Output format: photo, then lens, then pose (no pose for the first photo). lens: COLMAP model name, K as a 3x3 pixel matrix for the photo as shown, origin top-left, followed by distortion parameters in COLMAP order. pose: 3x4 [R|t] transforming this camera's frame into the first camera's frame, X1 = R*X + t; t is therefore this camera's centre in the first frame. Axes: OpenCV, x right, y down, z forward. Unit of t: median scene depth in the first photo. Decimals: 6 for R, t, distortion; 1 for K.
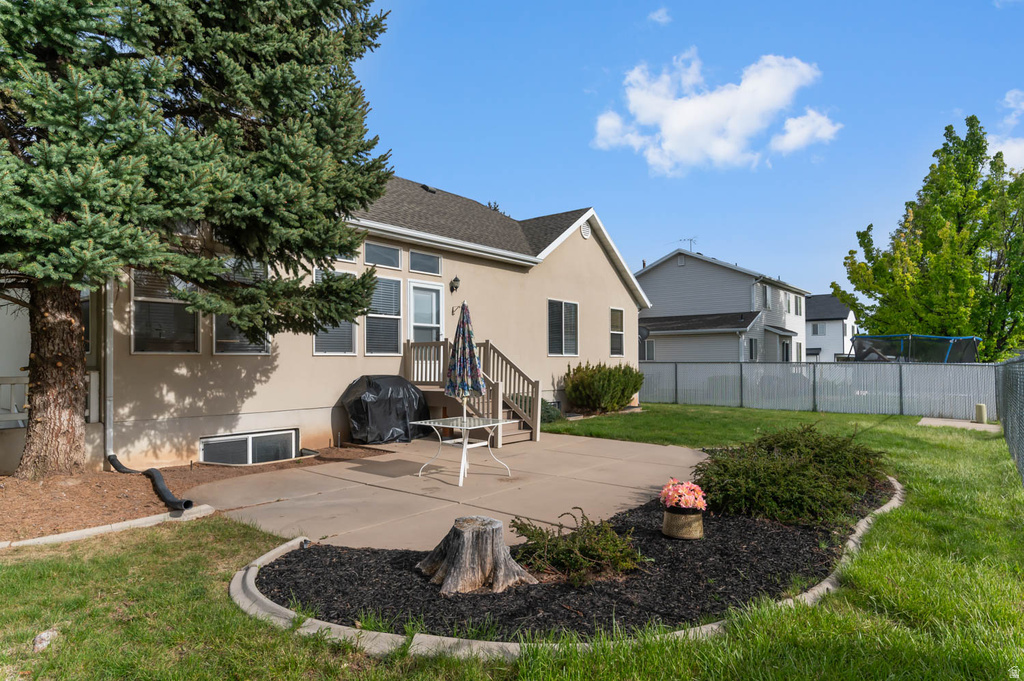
lens RADIAL K [[632.6, 0, 508.6], [0, 632.6, 341.2], [0, 0, 1]] dist [0.005433, -0.001418]
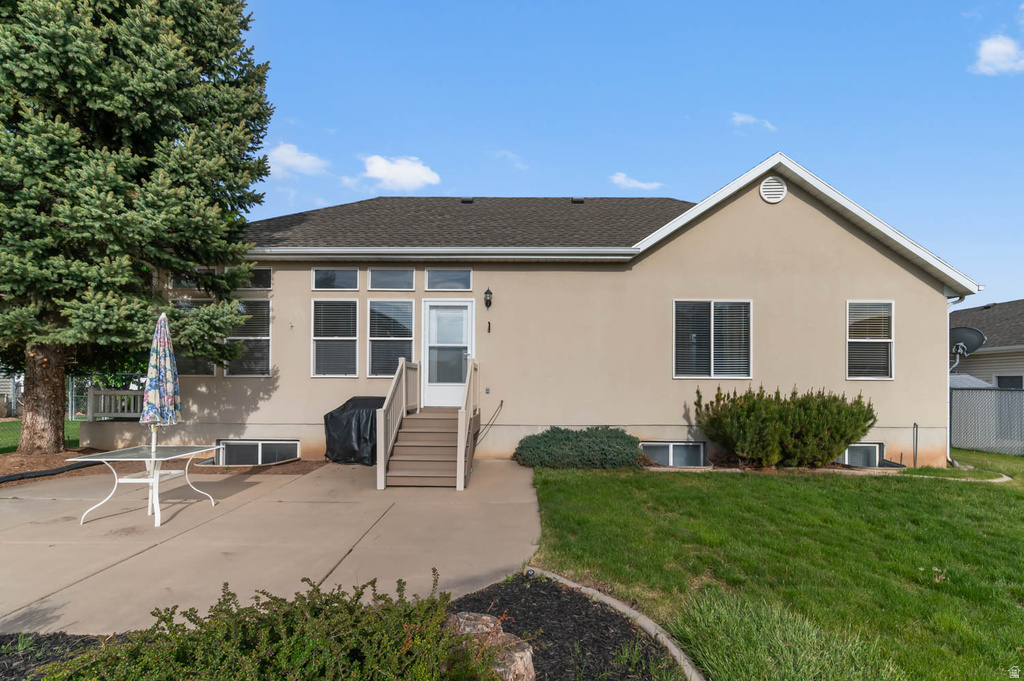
lens RADIAL K [[470.5, 0, 507.7], [0, 470.5, 386.3], [0, 0, 1]] dist [-0.000555, -0.000229]
pose [[0.605600, 0.010663, -0.795698, 0.517297], [0.017836, 0.999477, 0.026968, 0.019266], [0.795569, -0.030524, 0.605093, 0.692354]]
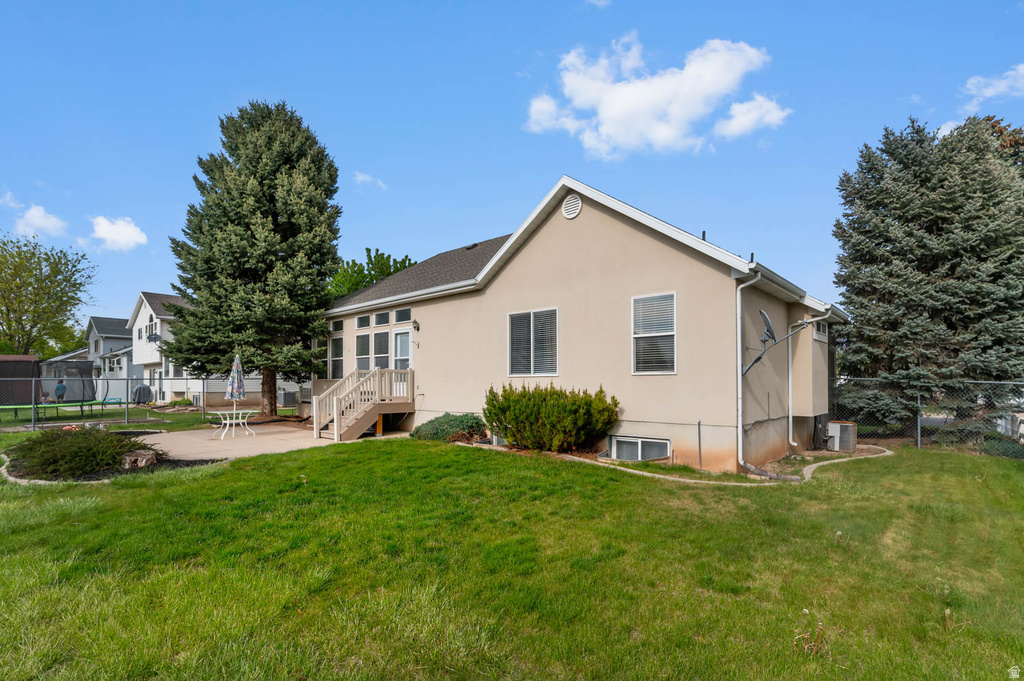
lens RADIAL K [[488.7, 0, 504.6], [0, 488.7, 386.2], [0, 0, 1]] dist [0.000538, 0.000159]
pose [[-0.080902, 0.009030, -0.996681, 1.047118], [0.036580, 0.999312, 0.006084, 0.044933], [0.996051, -0.035966, -0.081176, 1.421317]]
